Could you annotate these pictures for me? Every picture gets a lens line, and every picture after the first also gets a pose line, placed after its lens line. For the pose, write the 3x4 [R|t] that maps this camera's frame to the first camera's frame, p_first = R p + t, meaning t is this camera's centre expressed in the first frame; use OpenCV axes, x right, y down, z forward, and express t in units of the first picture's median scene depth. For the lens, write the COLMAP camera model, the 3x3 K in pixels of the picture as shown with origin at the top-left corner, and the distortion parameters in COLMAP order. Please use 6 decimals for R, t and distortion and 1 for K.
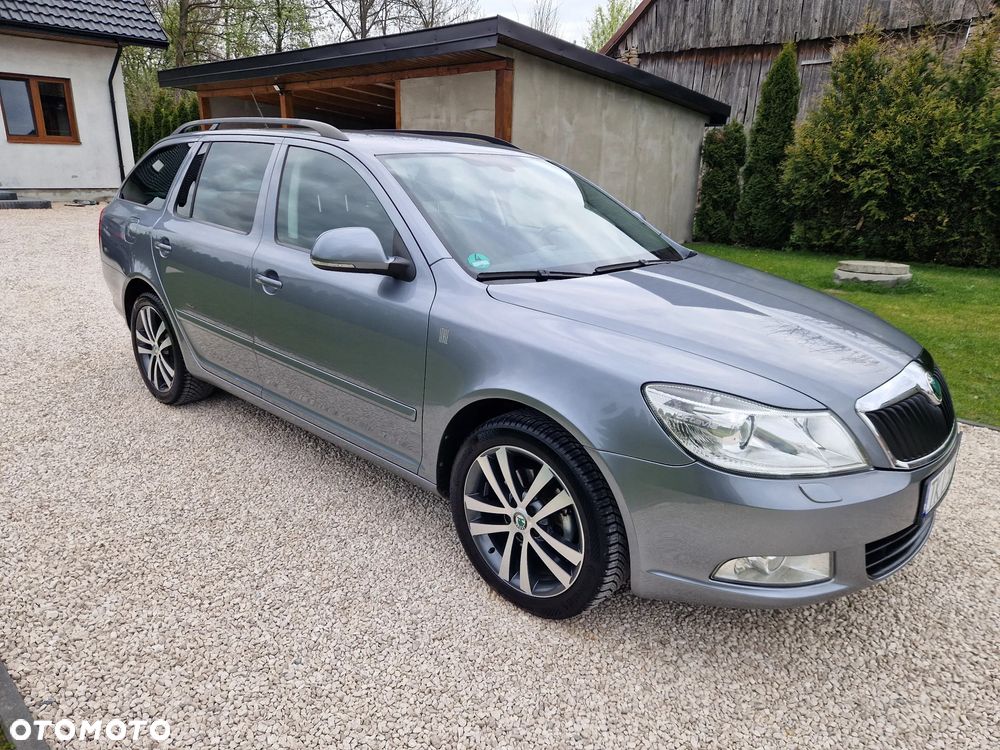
lens RADIAL K [[672.1, 0, 499.4], [0, 672.1, 368.0], [0, 0, 1]] dist [0.062726, -0.053901]
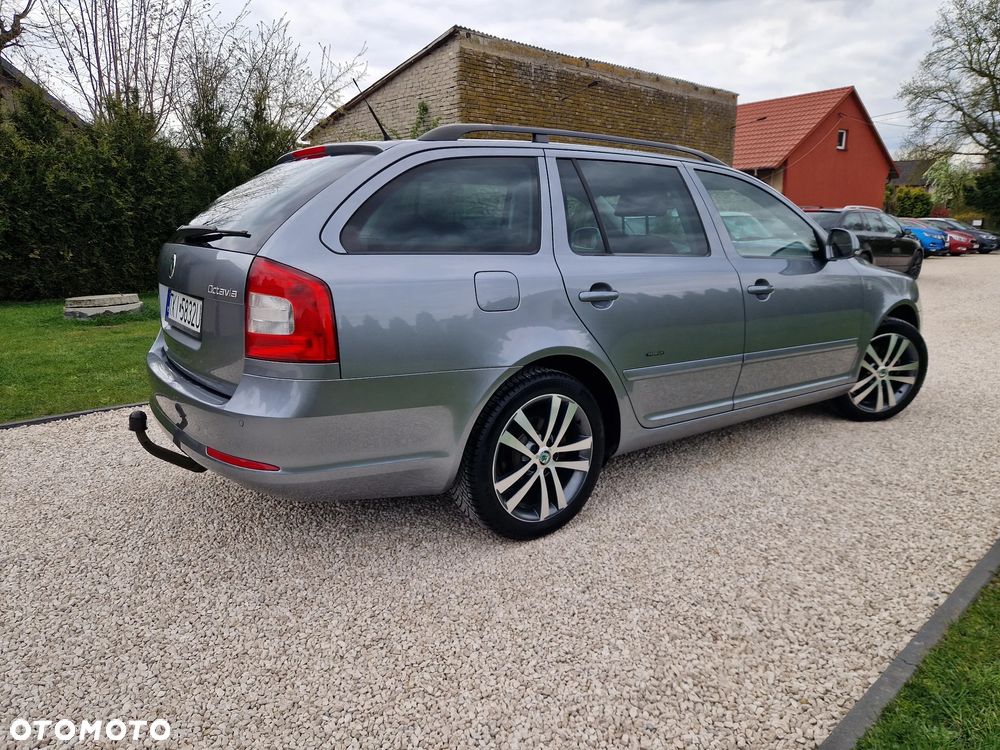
lens RADIAL K [[672.1, 0, 508.8], [0, 672.1, 369.2], [0, 0, 1]] dist [0.062726, -0.053901]
pose [[0.077578, -0.228332, 0.970488, -0.345363], [0.288234, 0.936990, 0.197410, -0.068026], [-0.954412, 0.264413, 0.138502, 0.275479]]
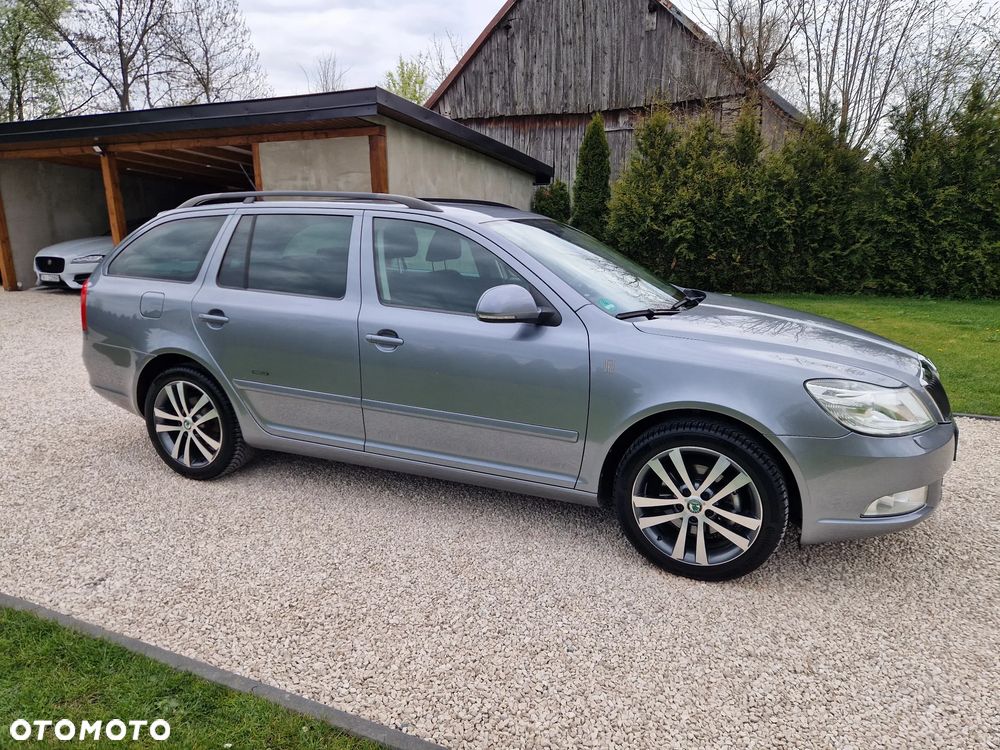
lens RADIAL K [[672.1, 0, 501.4], [0, 672.1, 373.1], [0, 0, 1]] dist [0.062726, -0.053901]
pose [[0.948407, -0.099333, 0.301092, -0.148506], [0.119298, 0.991667, -0.048616, 0.000083], [-0.293754, 0.082027, 0.952355, -0.024569]]
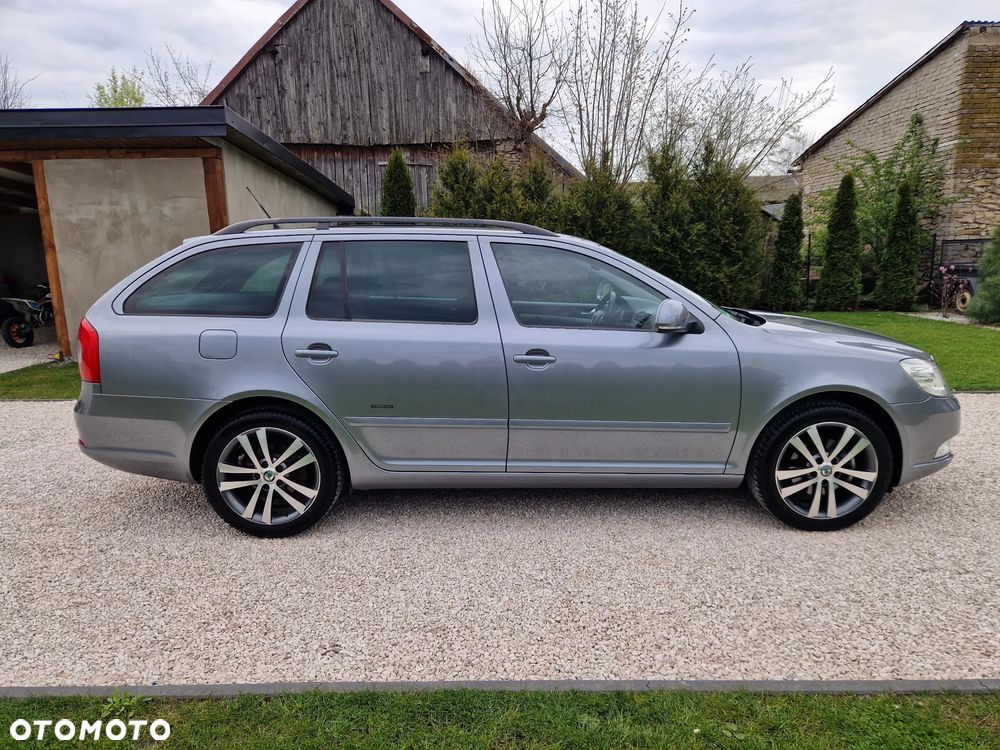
lens RADIAL K [[672.1, 0, 506.8], [0, 672.1, 381.0], [0, 0, 1]] dist [0.062726, -0.053901]
pose [[0.735298, -0.162600, 0.657950, -0.337001], [0.225516, 0.974174, -0.011279, -0.027315], [-0.639124, 0.156671, 0.752977, 0.058574]]
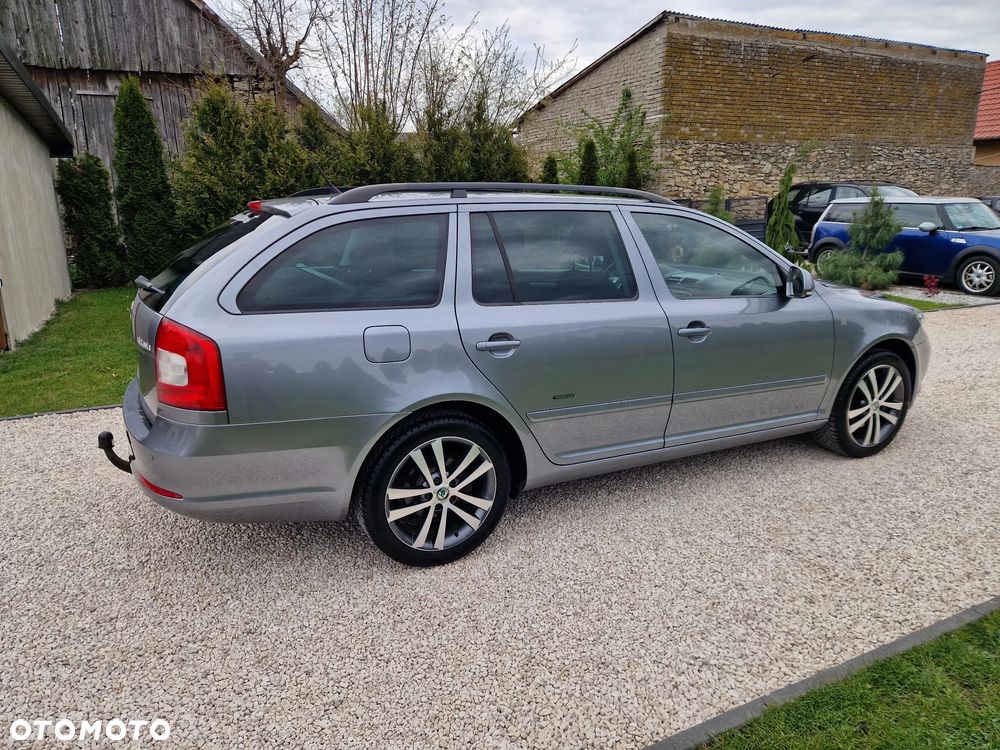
lens RADIAL K [[672.1, 0, 500.9], [0, 672.1, 373.4], [0, 0, 1]] dist [0.062726, -0.053901]
pose [[0.355023, -0.258669, 0.898359, -0.445999], [0.281476, 0.945943, 0.161133, -0.100787], [-0.891476, 0.195661, 0.408640, 0.254734]]
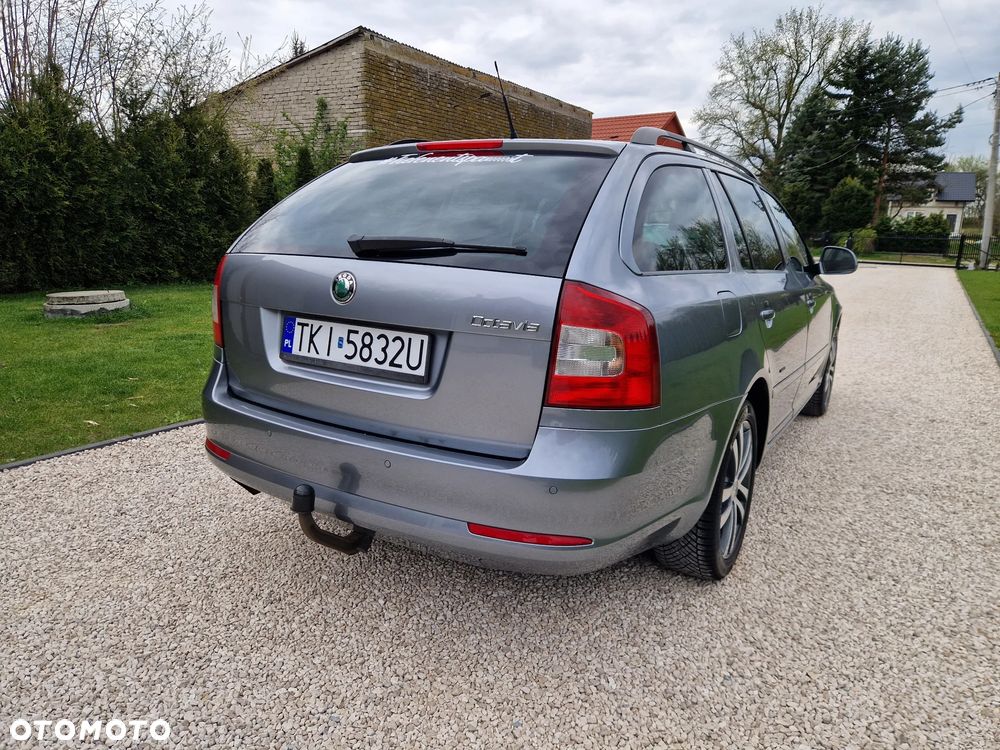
lens RADIAL K [[672.1, 0, 510.5], [0, 672.1, 369.2], [0, 0, 1]] dist [0.062726, -0.053901]
pose [[-0.193362, -0.228794, 0.954078, -0.422942], [0.248360, 0.929344, 0.273198, -0.144025], [-0.949172, 0.289781, -0.122877, 0.506599]]
